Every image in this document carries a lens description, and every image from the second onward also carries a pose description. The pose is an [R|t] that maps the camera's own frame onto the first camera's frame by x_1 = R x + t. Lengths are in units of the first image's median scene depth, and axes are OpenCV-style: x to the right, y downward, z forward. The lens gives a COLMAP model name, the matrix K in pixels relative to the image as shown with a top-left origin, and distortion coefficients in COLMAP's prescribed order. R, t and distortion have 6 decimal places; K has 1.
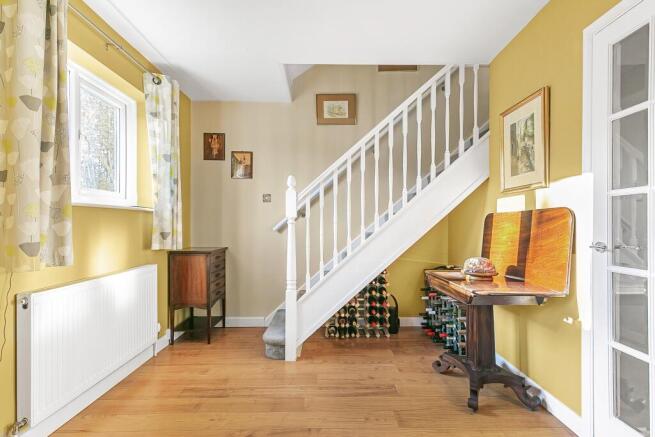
lens RADIAL K [[291.1, 0, 328.5], [0, 291.1, 221.1], [0, 0, 1]] dist [0.002415, -0.000043]
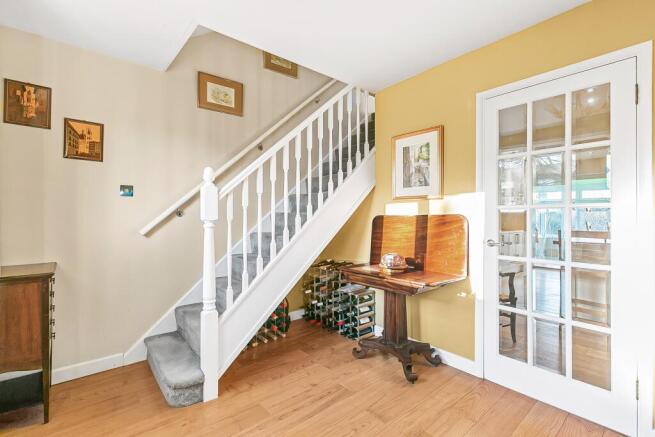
lens RADIAL K [[276.4, 0, 326.4], [0, 276.4, 214.3], [0, 0, 1]] dist [0.001232, -0.000160]
pose [[0.806210, 0.005015, 0.591609, -0.347010], [-0.003700, 0.999987, -0.003435, -0.029543], [-0.591618, 0.000580, 0.806218, 0.213378]]
